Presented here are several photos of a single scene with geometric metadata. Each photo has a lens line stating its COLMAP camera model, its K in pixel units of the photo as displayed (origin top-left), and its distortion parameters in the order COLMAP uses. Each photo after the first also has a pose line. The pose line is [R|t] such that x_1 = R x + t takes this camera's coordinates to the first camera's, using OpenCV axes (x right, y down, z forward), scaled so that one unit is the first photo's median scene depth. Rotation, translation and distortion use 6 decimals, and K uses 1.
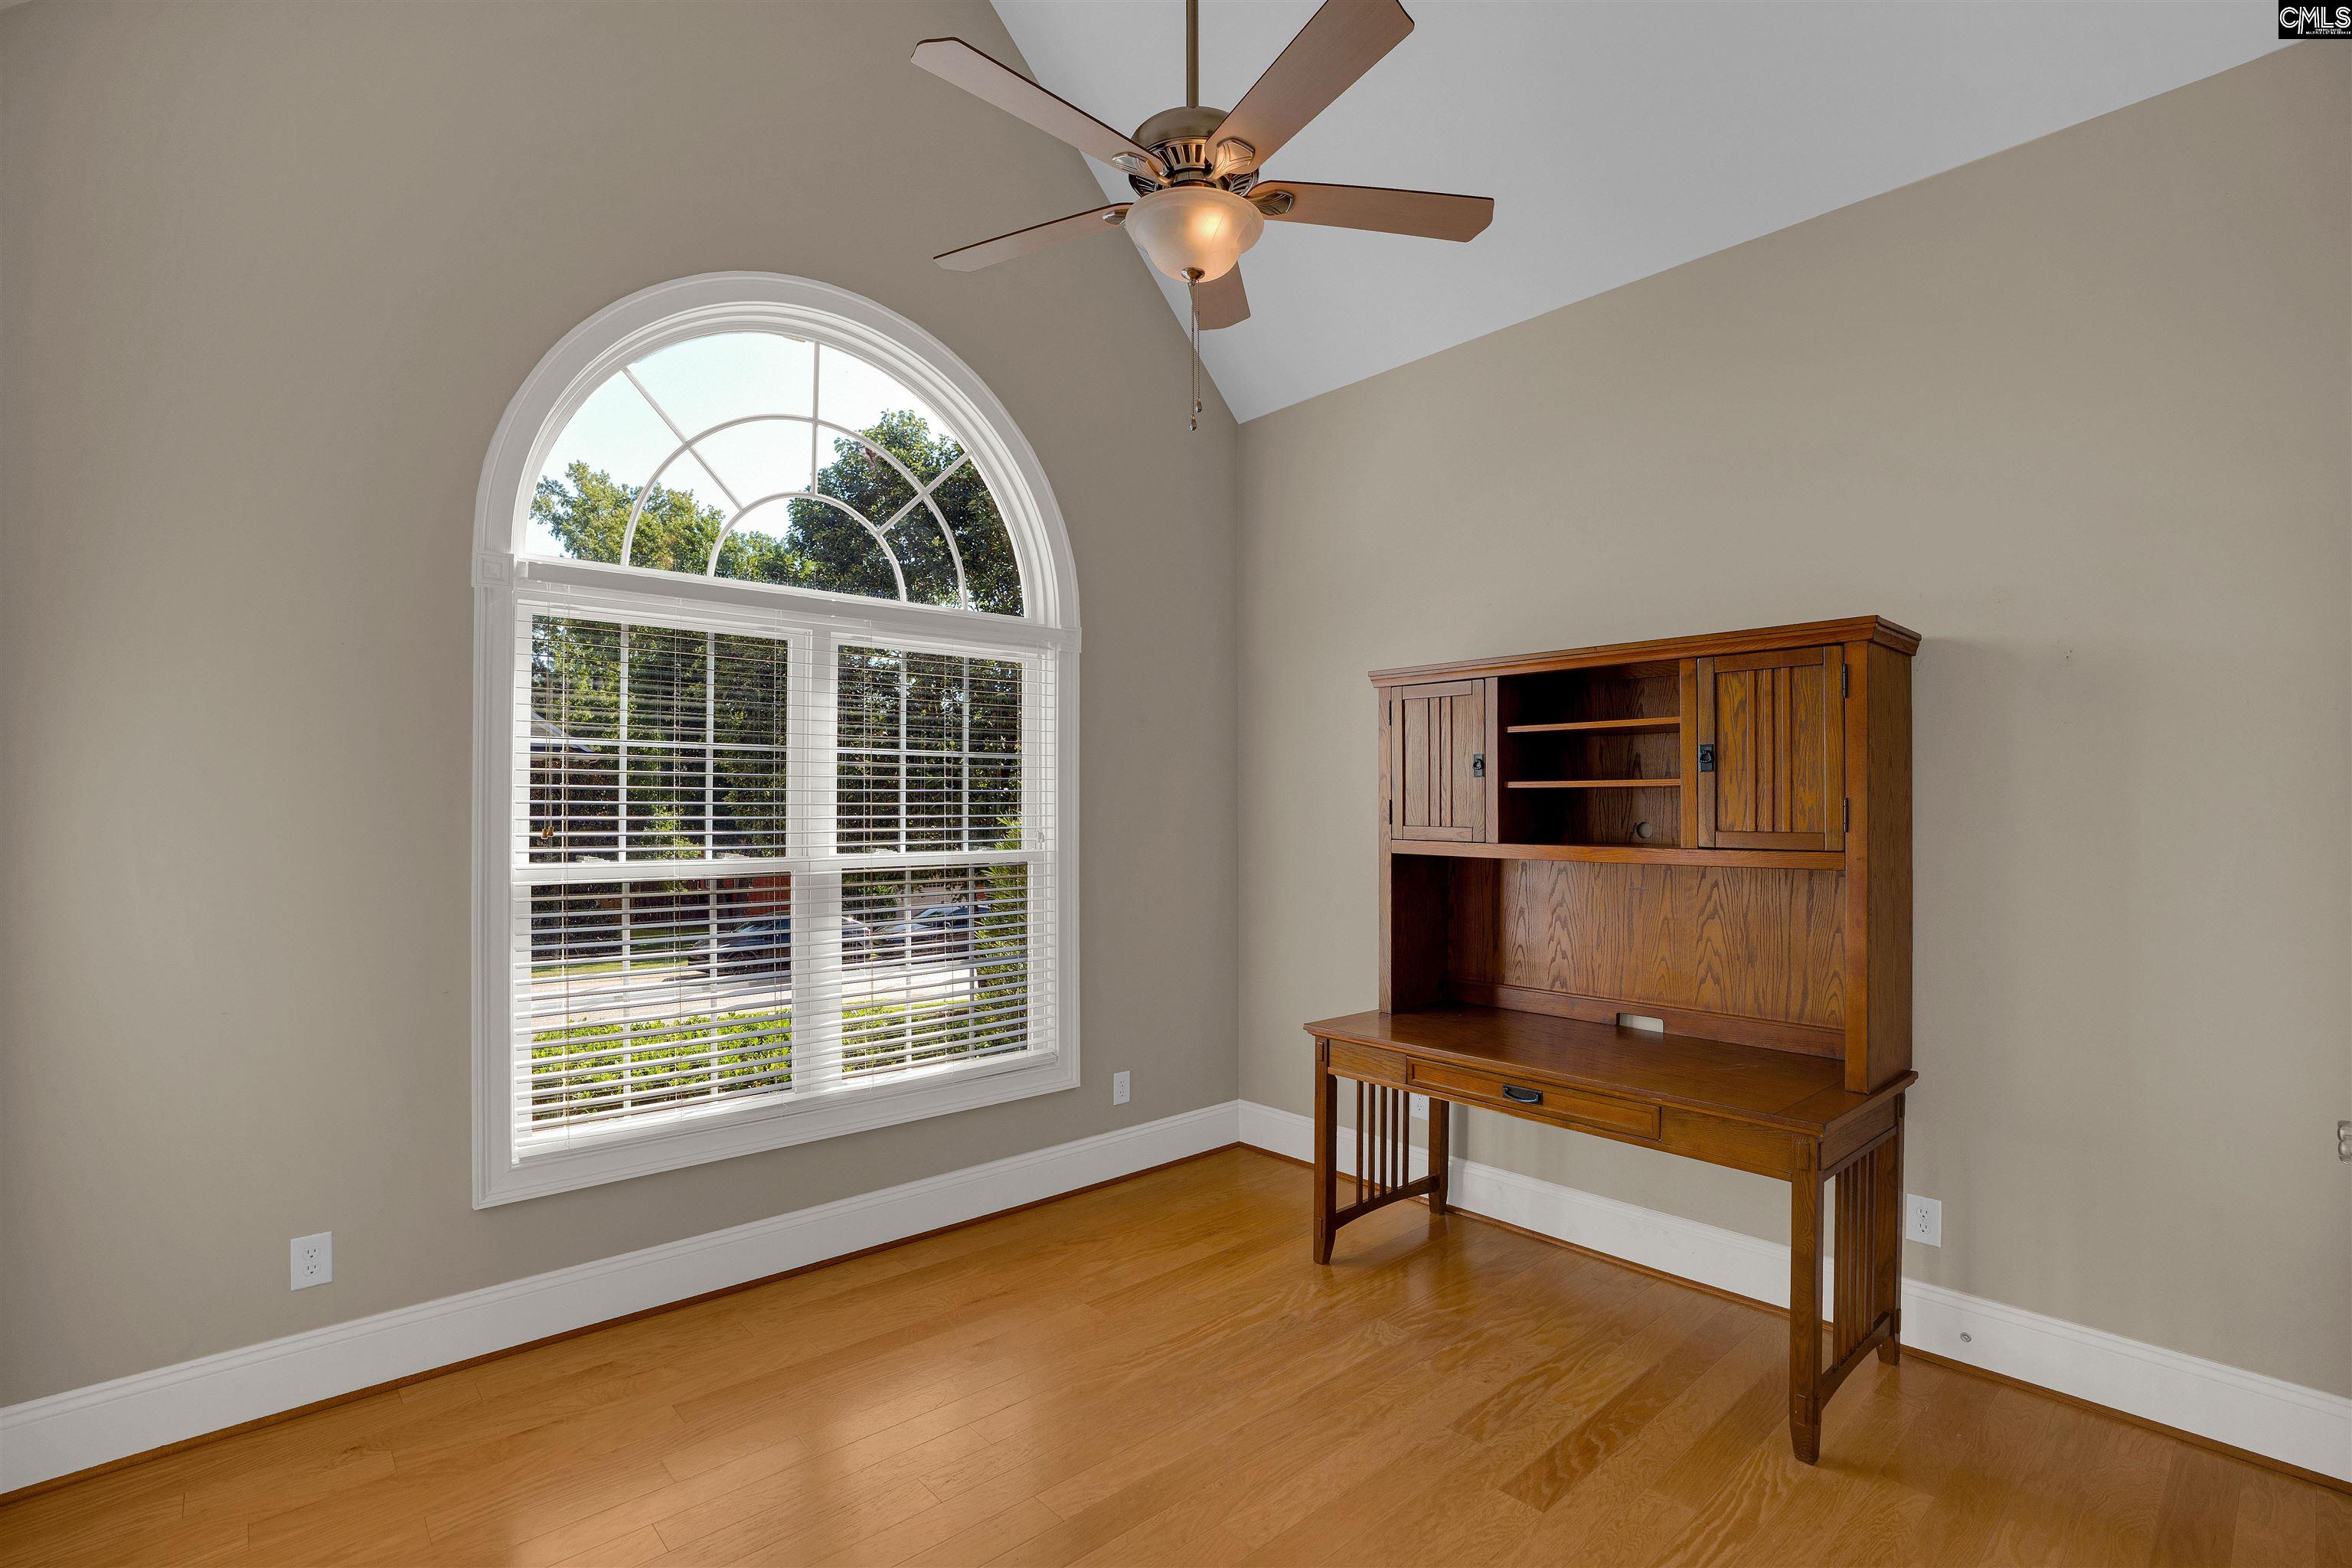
lens RADIAL K [[1071.1, 0, 1155.5], [0, 1071.1, 801.3], [0, 0, 1]] dist [-0.018816, 0.000531]
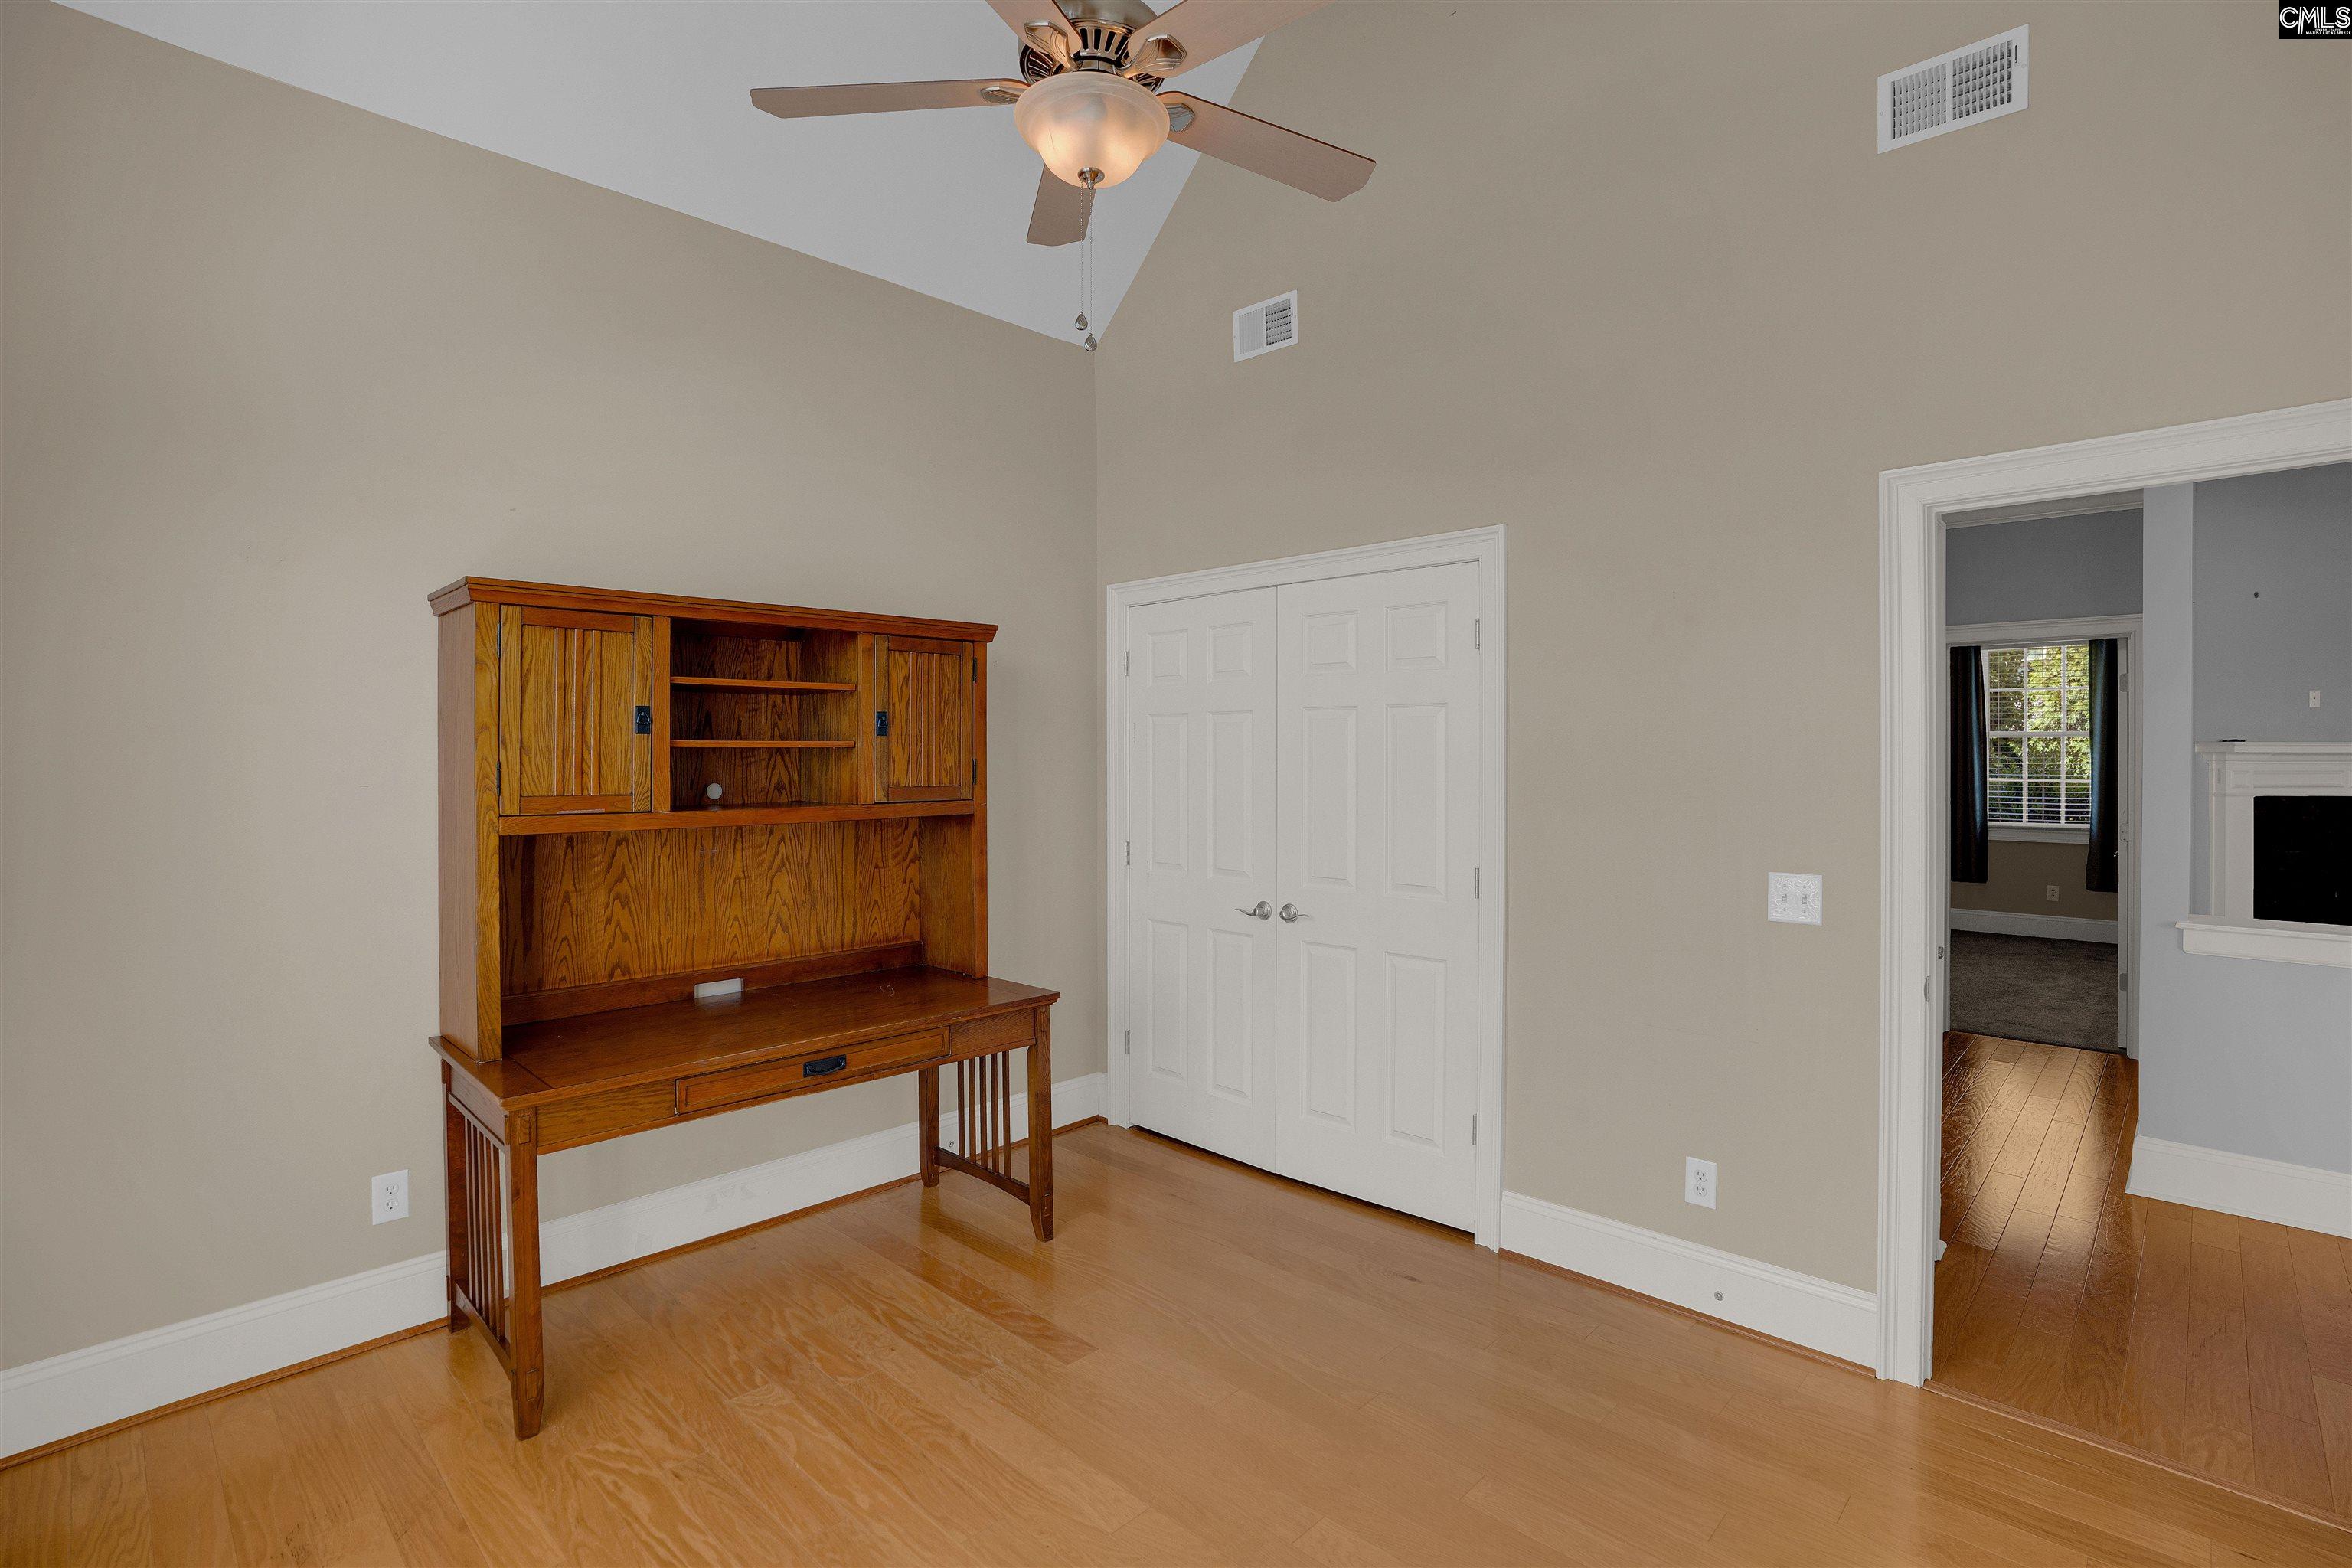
lens RADIAL K [[1135.6, 0, 1165.3], [0, 1135.6, 779.6], [0, 0, 1]] dist [-0.017810, 0.000674]
pose [[-0.064234, -0.020537, 0.997724, -0.646022], [-0.002631, 0.999788, 0.020410, -0.005846], [-0.997931, -0.001314, -0.064275, 0.708790]]
